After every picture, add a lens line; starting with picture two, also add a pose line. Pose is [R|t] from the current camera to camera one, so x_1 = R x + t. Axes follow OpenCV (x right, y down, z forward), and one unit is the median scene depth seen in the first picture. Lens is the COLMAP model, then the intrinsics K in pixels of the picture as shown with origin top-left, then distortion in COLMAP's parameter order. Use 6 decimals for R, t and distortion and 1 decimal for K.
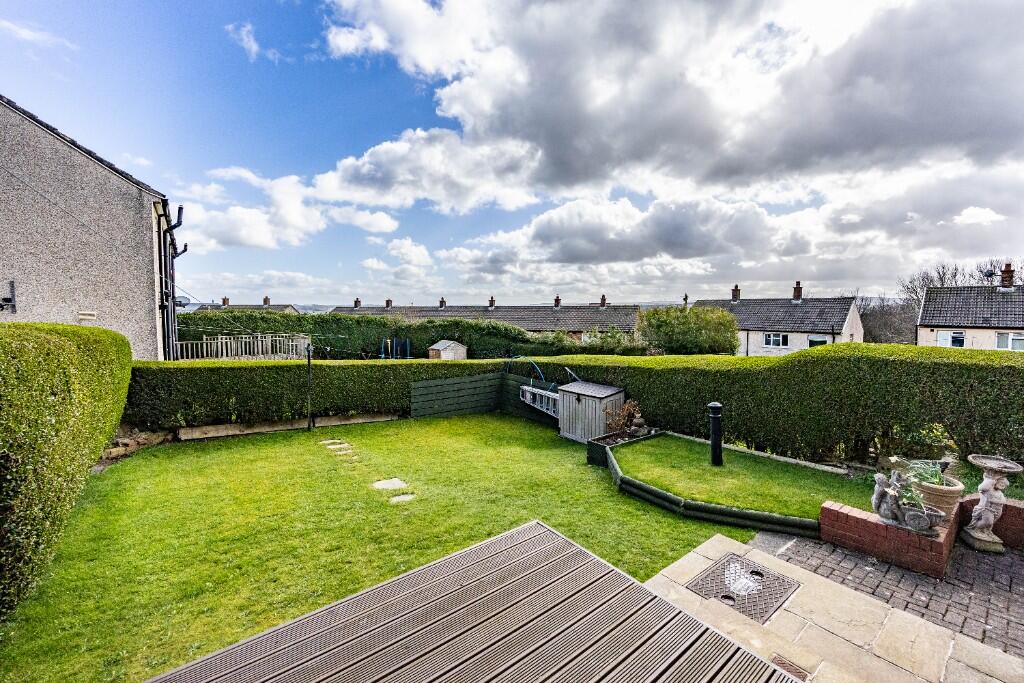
lens RADIAL K [[412.5, 0, 510.3], [0, 412.5, 342.3], [0, 0, 1]] dist [0.003761, 0.000159]
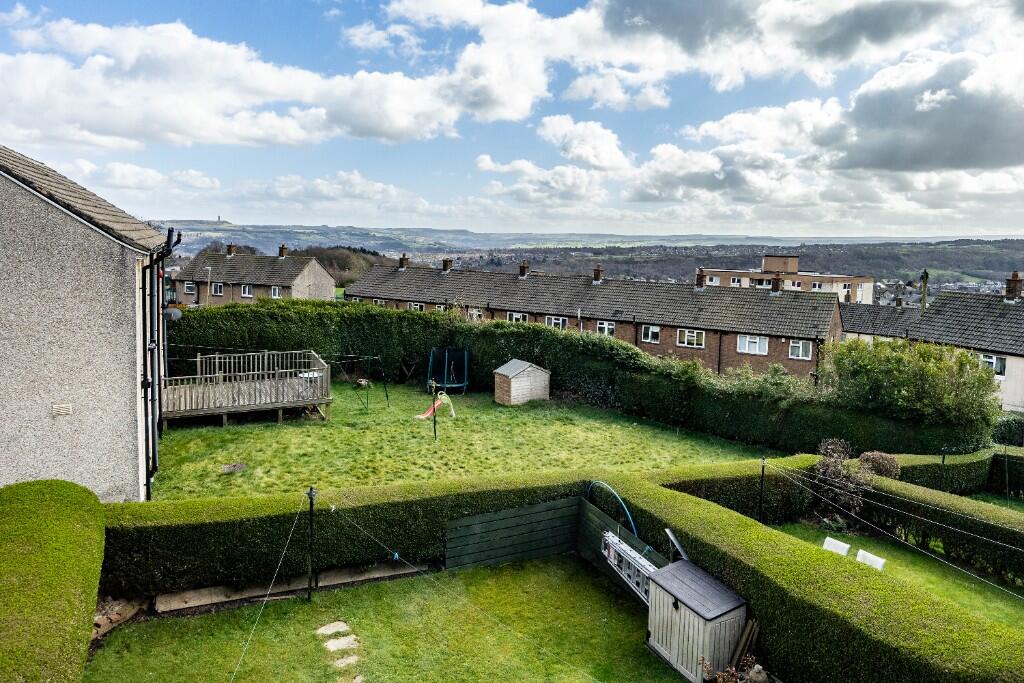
lens RADIAL K [[627.2, 0, 512.8], [0, 627.2, 341.7], [0, 0, 1]] dist [0.002624, 0.001351]
pose [[0.983454, 0.040898, -0.176481, 0.050912], [-0.036506, 0.998939, 0.028063, -0.244307], [0.177442, -0.021156, 0.983904, -0.044114]]
